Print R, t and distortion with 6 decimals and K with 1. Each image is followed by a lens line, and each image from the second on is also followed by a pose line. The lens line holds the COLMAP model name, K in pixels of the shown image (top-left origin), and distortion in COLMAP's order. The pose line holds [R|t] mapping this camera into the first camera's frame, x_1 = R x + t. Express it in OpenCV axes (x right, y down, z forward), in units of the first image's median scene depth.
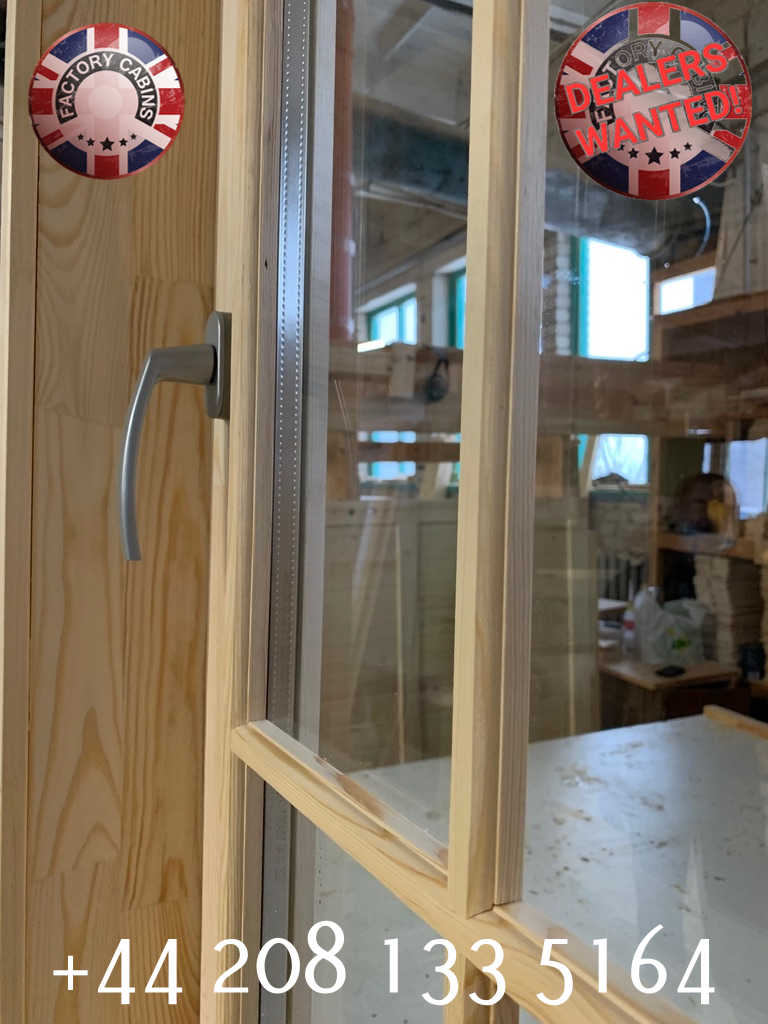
lens RADIAL K [[794.6, 0, 378.8], [0, 794.6, 506.4], [0, 0, 1]] dist [-0.006335, -0.002617]
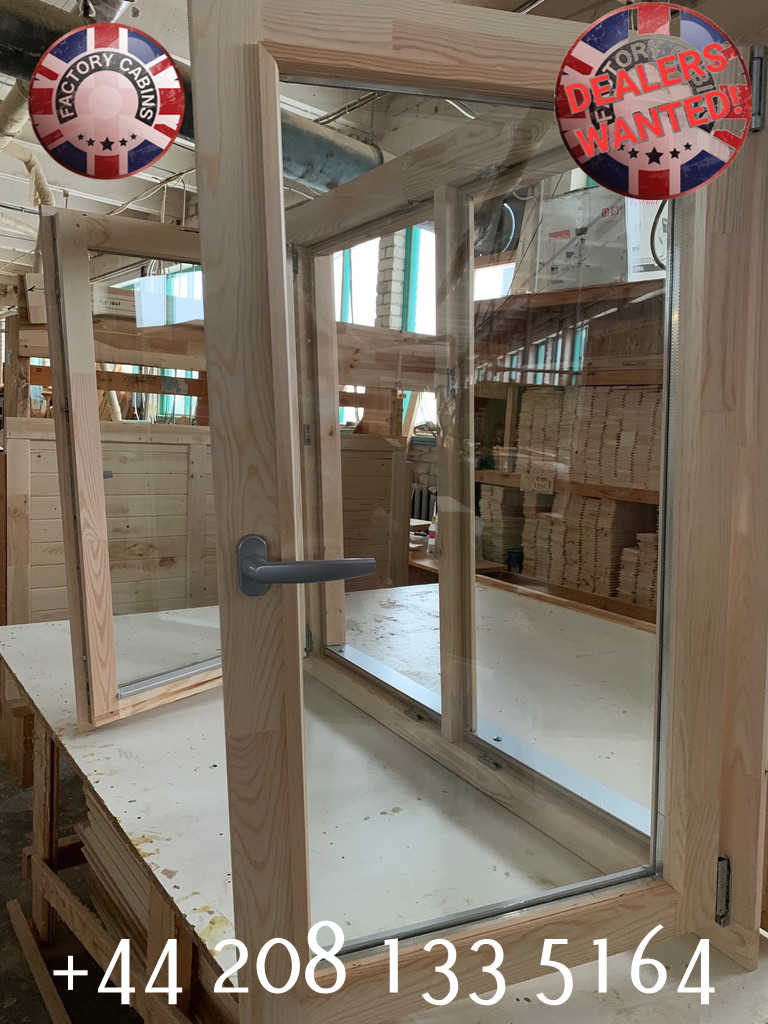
lens RADIAL K [[778.6, 0, 381.2], [0, 778.6, 503.5], [0, 0, 1]] dist [0.040402, -0.057468]
pose [[0.974472, 0.037170, 0.221410, -0.061993], [-0.051419, 0.996936, 0.058944, 0.023663], [-0.218541, -0.068824, 0.973398, -0.258523]]
